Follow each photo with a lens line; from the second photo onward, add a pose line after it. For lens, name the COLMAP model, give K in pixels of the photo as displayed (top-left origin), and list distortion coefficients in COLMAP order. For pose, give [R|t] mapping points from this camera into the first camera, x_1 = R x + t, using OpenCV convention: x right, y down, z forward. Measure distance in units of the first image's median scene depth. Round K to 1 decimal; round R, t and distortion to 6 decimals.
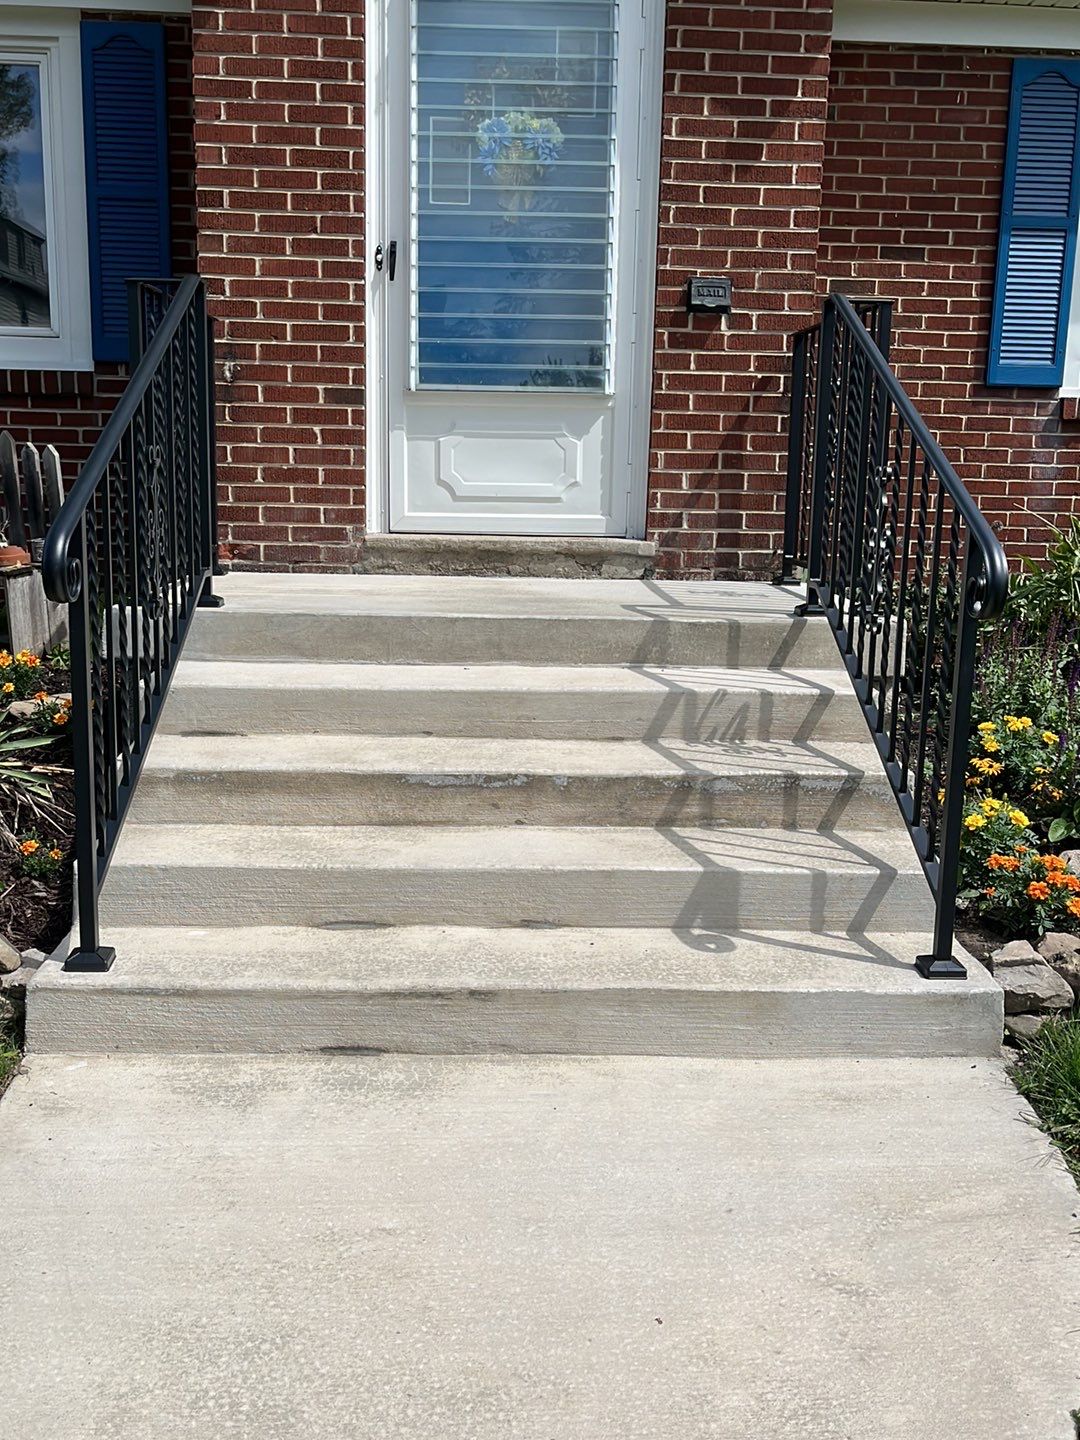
lens RADIAL K [[1417.1, 0, 528.3], [0, 1417.1, 749.8], [0, 0, 1]] dist [0.018397, 0.000000]
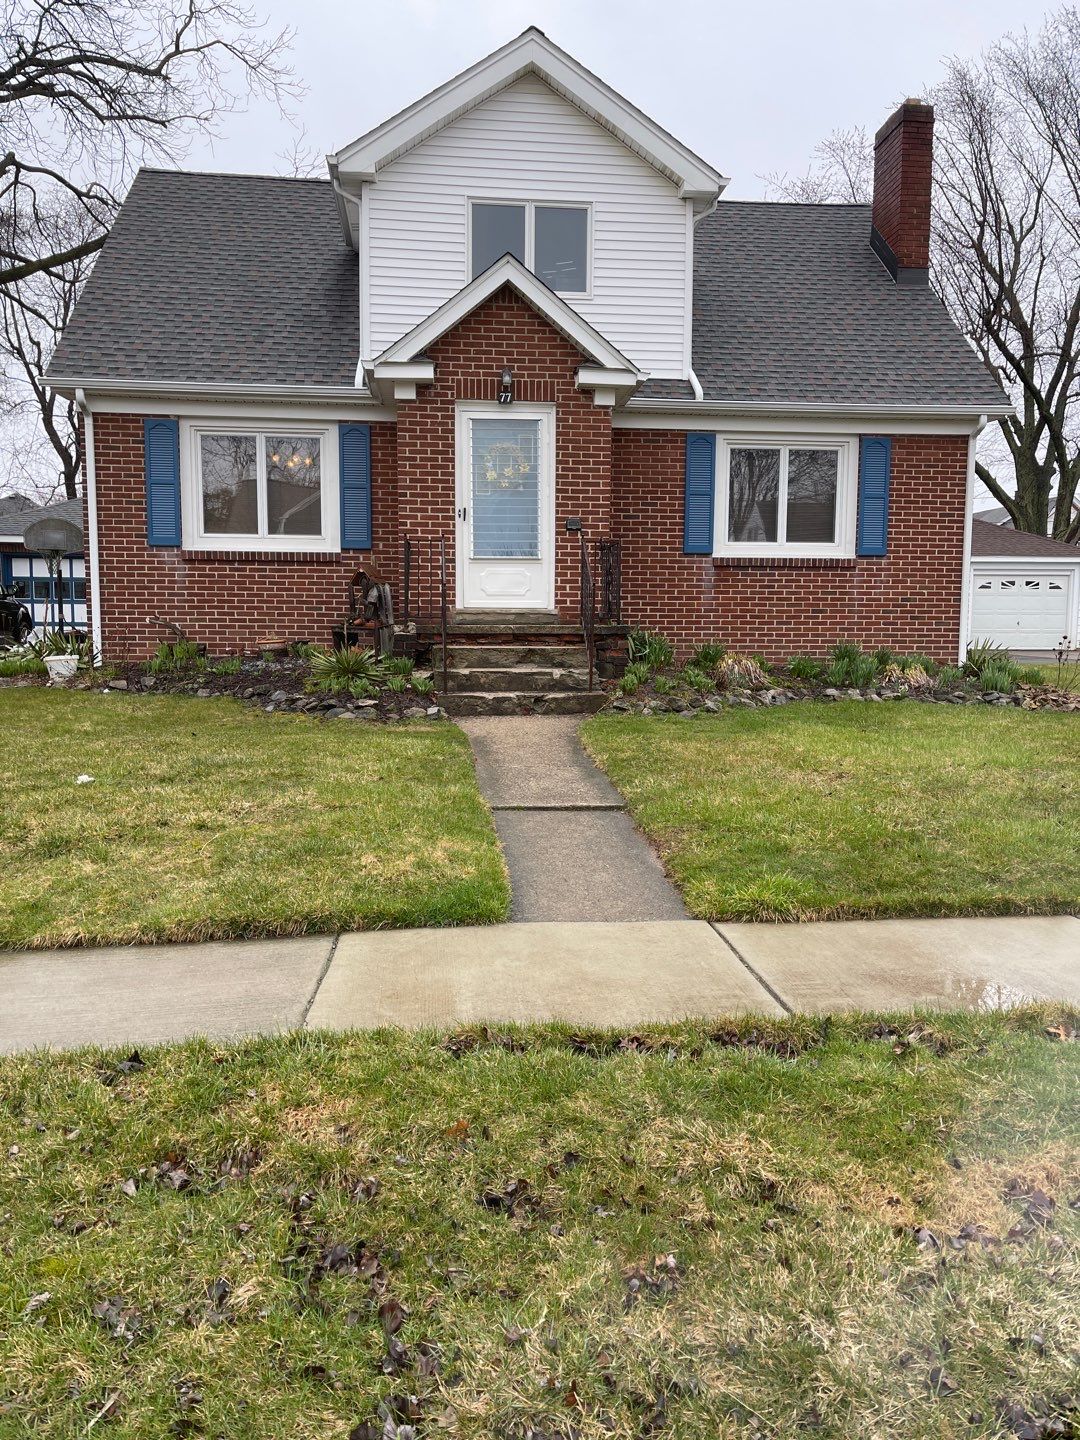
lens RADIAL K [[1095.3, 0, 539.3], [0, 1095.3, 739.8], [0, 0, 1]] dist [0.036521, -0.024959]
pose [[0.997981, -0.023910, 0.058849, -0.086470], [0.028658, 0.996285, -0.081210, 0.301340], [-0.056688, 0.082732, 0.994958, -1.201498]]
